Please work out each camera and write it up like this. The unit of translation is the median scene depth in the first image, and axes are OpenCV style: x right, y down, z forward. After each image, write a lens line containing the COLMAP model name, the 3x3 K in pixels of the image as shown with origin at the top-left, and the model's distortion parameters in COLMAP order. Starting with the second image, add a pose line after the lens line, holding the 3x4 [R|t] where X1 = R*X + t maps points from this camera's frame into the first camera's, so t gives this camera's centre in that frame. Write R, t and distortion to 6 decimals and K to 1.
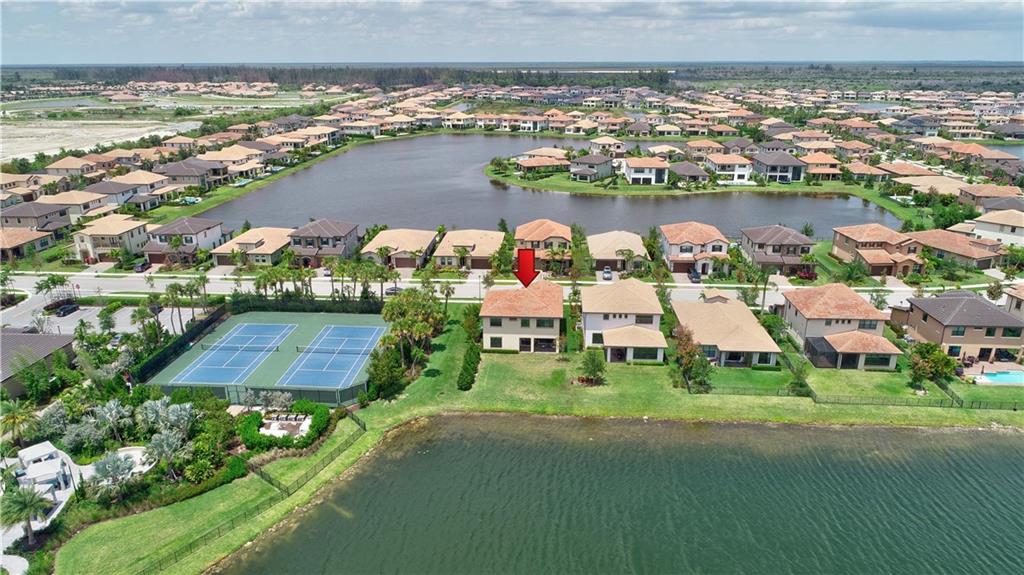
lens RADIAL K [[682.9, 0, 509.7], [0, 682.9, 287.8], [0, 0, 1]] dist [-0.004648, 0.000624]
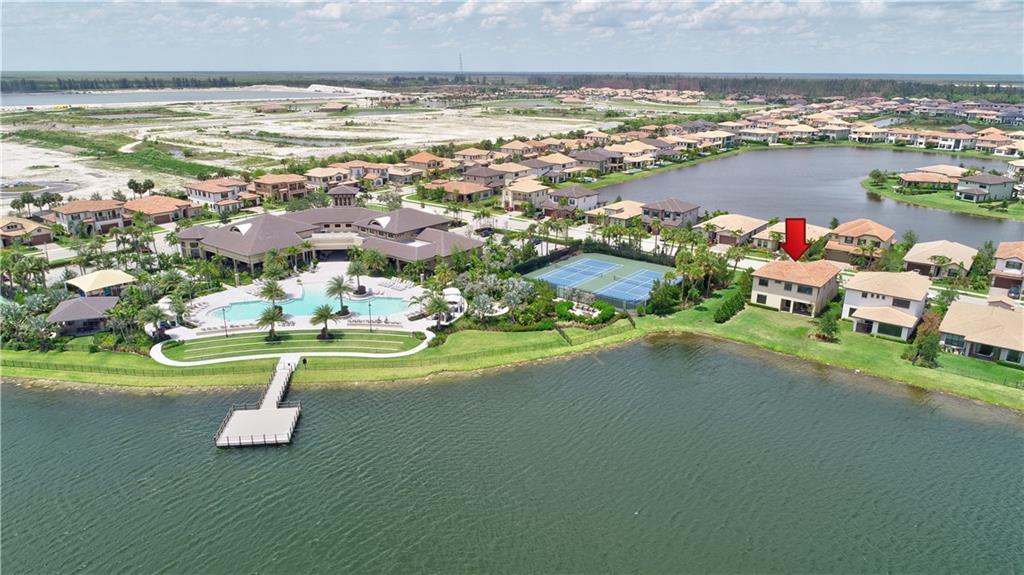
lens RADIAL K [[682.9, 0, 509.7], [0, 682.9, 287.8], [0, 0, 1]] dist [-0.004648, 0.000624]
pose [[0.827137, 0.176359, -0.533613, 0.167476], [-0.183239, 0.982230, 0.040595, 0.060589], [0.531290, 0.064201, 0.844754, -0.184849]]
